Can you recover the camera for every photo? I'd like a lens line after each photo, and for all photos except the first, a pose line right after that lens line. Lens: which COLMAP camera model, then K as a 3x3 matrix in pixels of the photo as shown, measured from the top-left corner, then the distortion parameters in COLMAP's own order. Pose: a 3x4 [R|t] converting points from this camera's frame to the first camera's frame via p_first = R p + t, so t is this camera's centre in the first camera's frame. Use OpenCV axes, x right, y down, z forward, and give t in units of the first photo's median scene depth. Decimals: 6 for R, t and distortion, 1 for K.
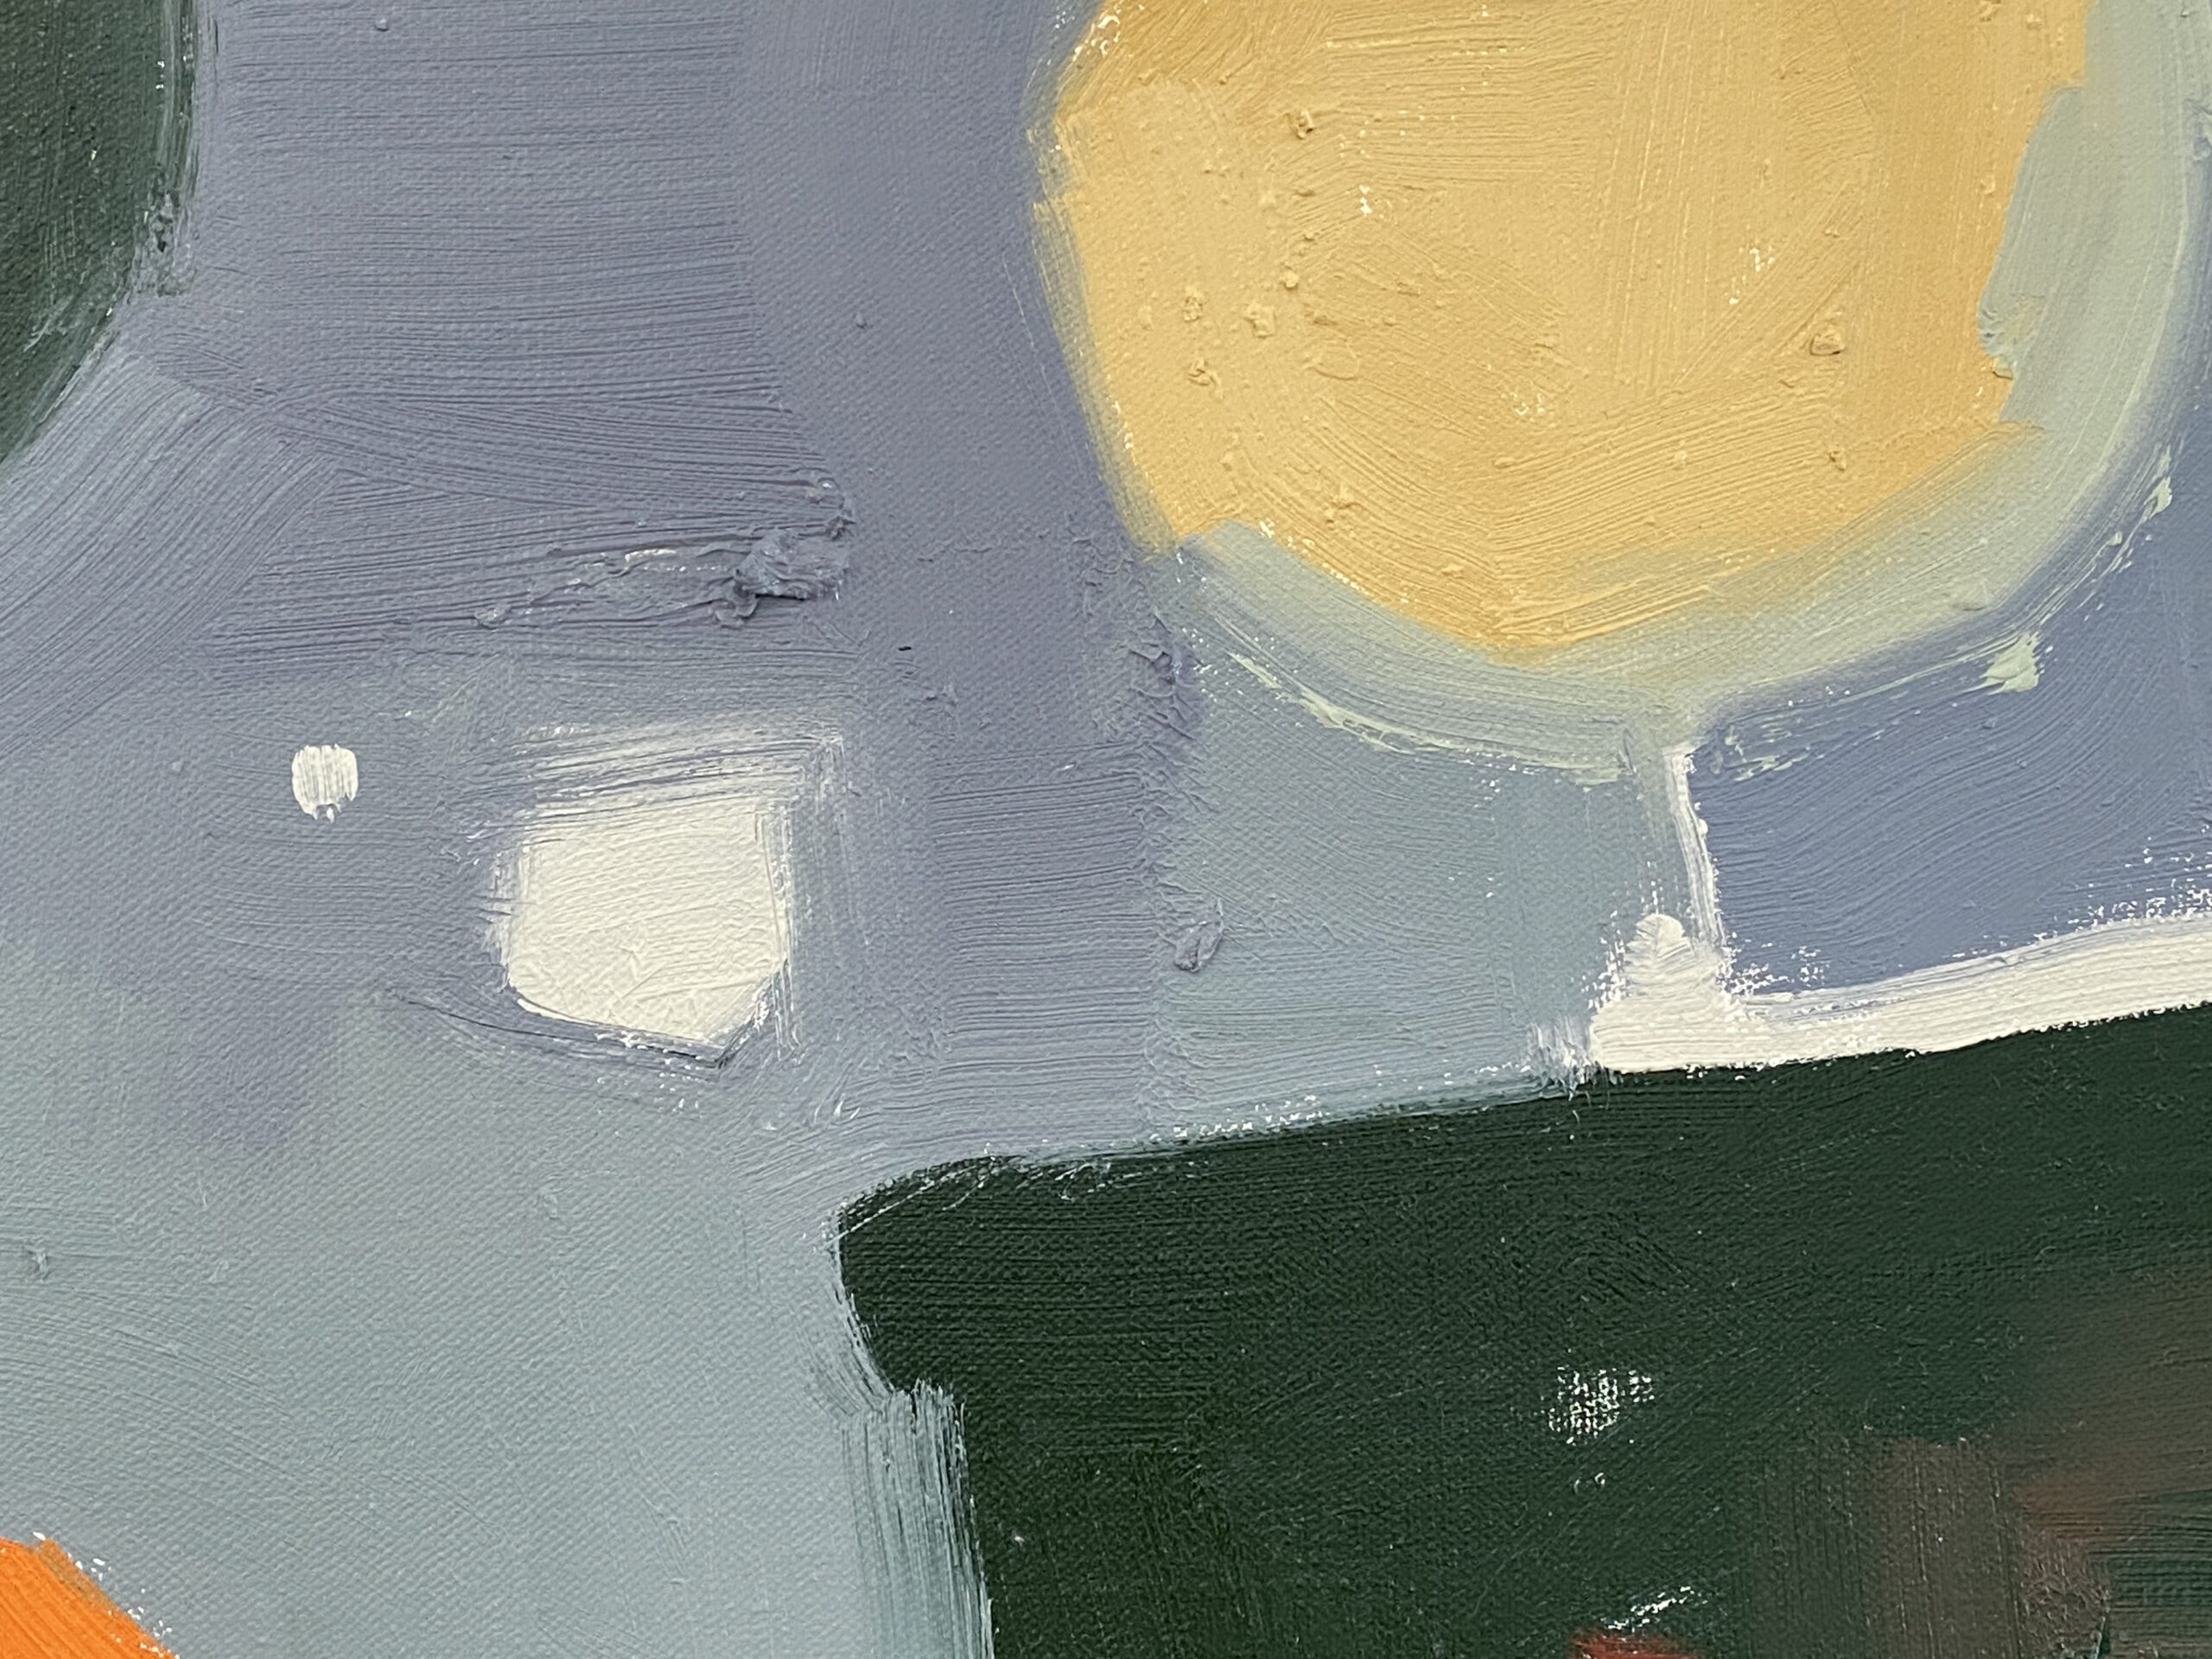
lens RADIAL K [[3277.0, 0, 1085.5], [0, 3277.0, 814.9], [0, 0, 1]] dist [0.078749, 0.000000]
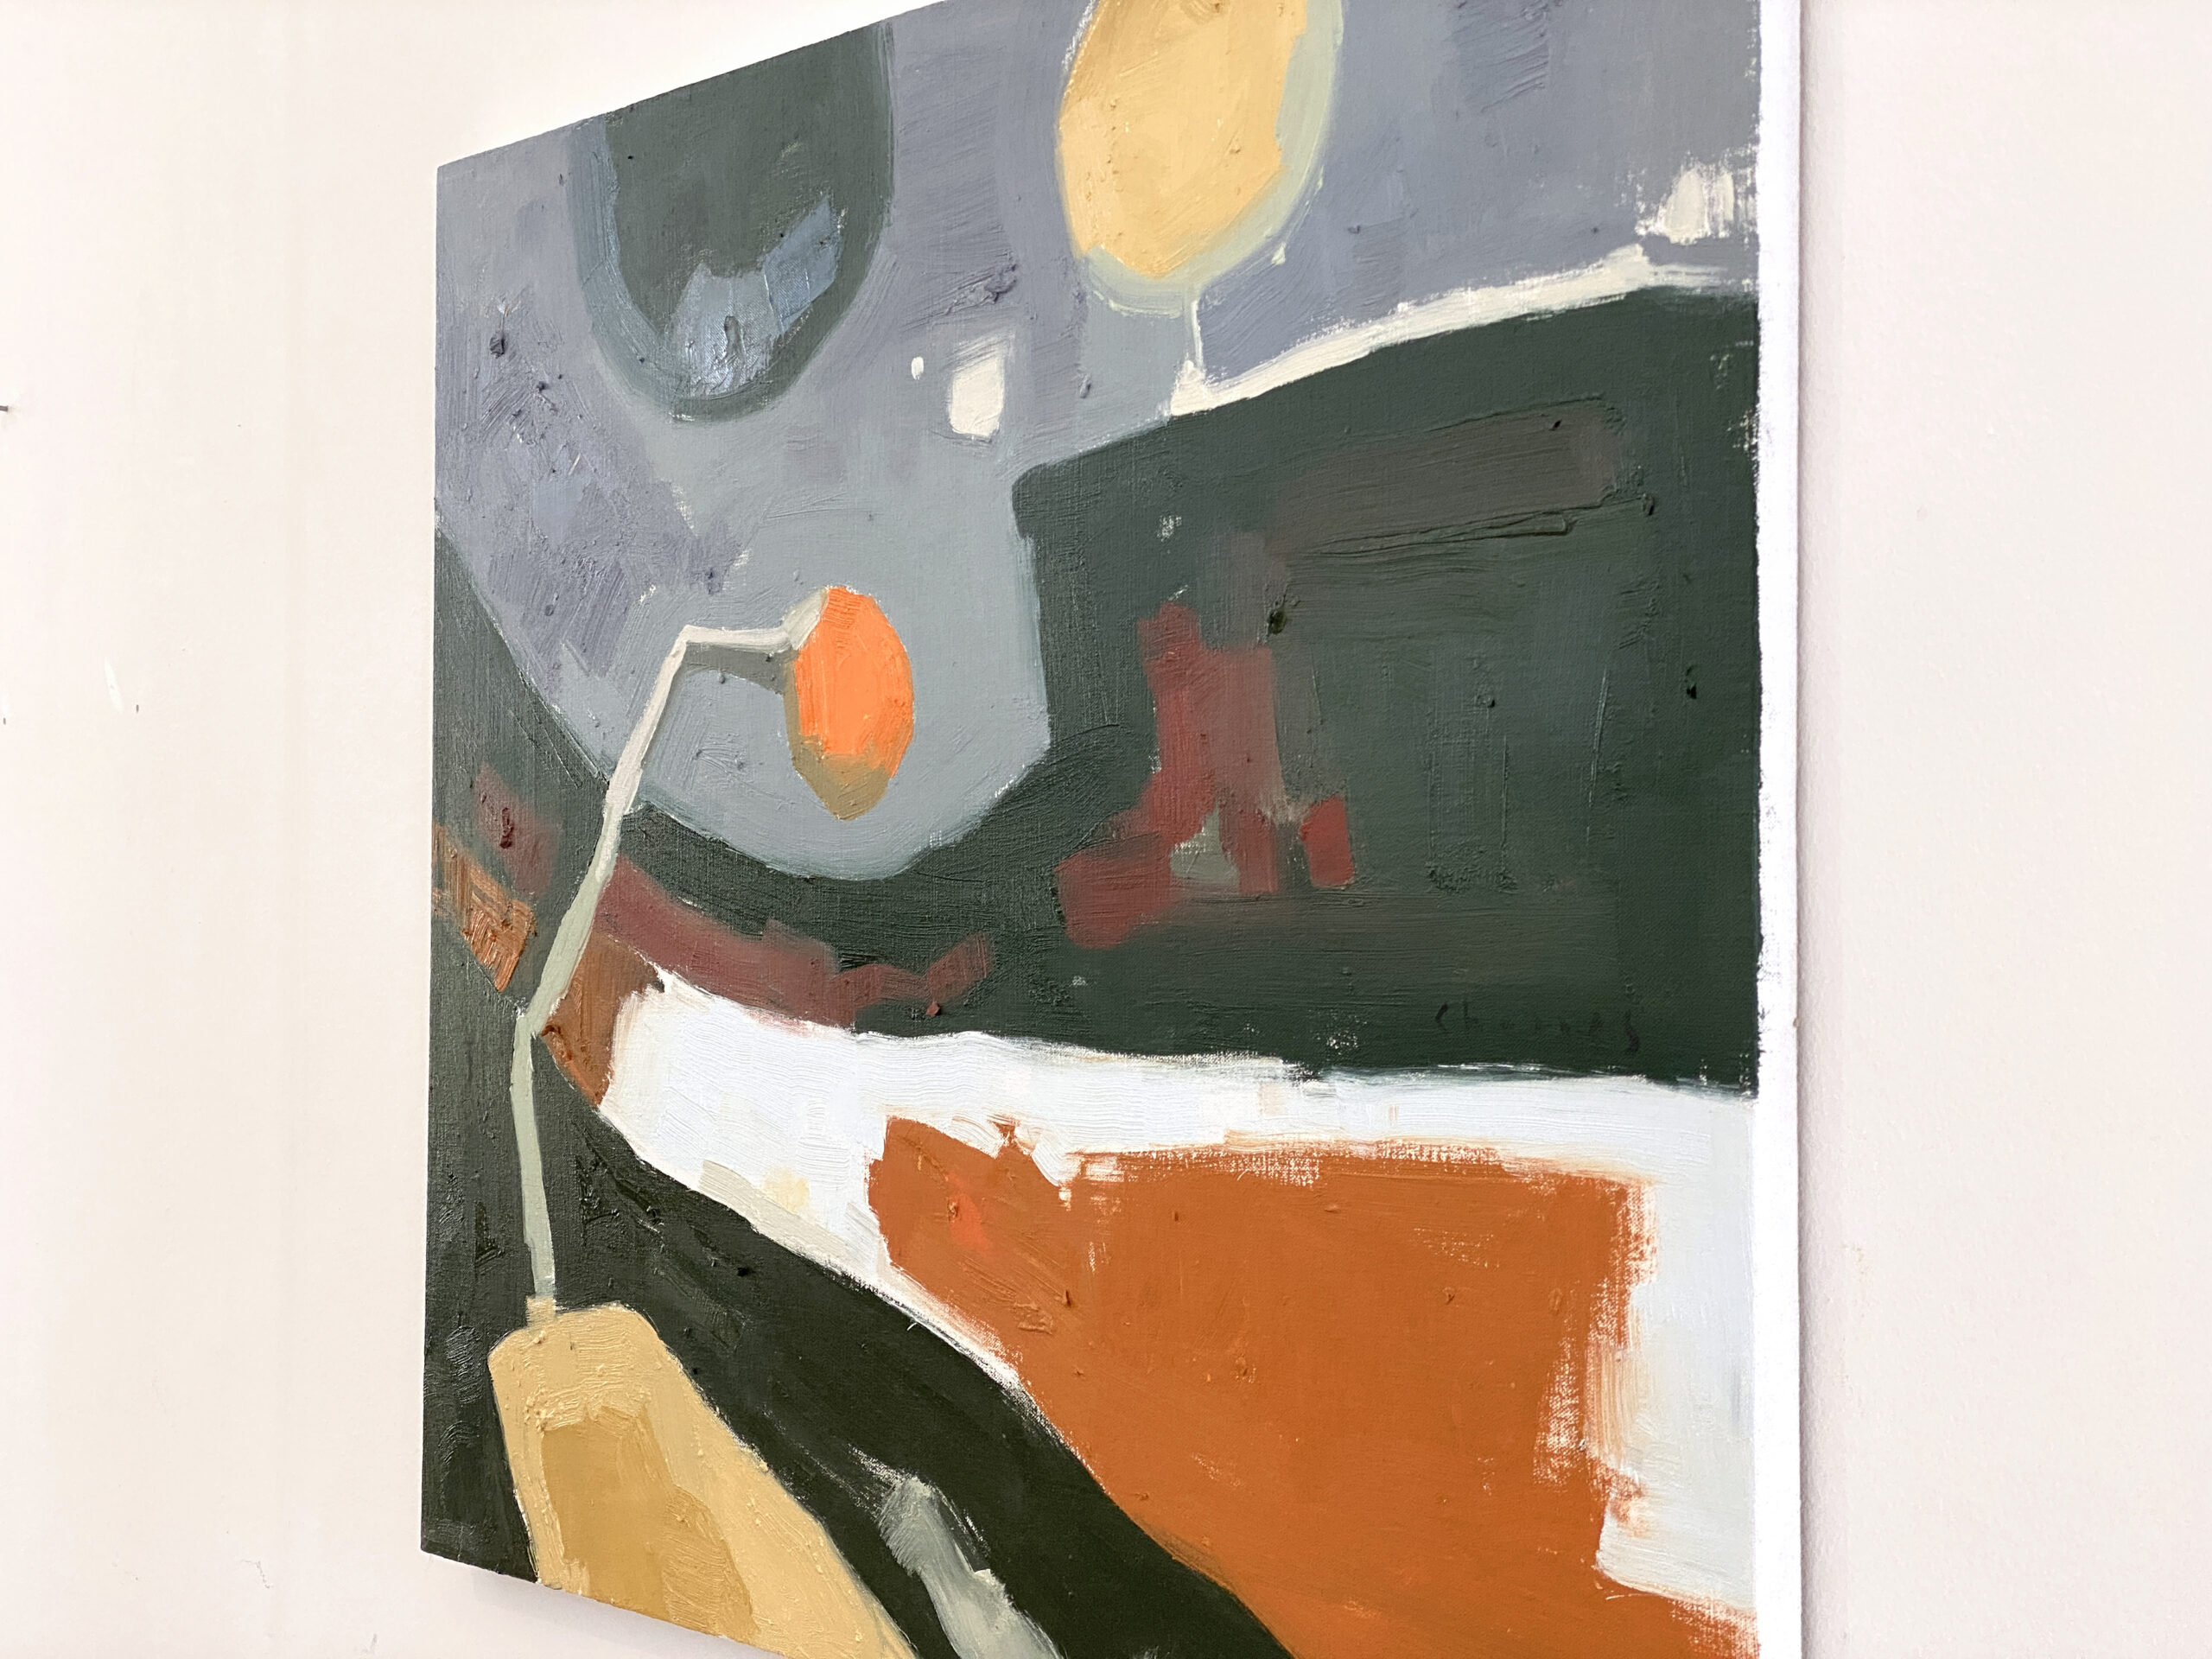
lens RADIAL K [[3296.5, 0, 1094.3], [0, 3296.5, 765.6], [0, 0, 1]] dist [0.095756, 0.000000]
pose [[0.581403, -0.018223, -0.813412, 2.502852], [0.072036, 0.996976, 0.029154, 0.297193], [0.810420, -0.075545, 0.580957, -0.791849]]
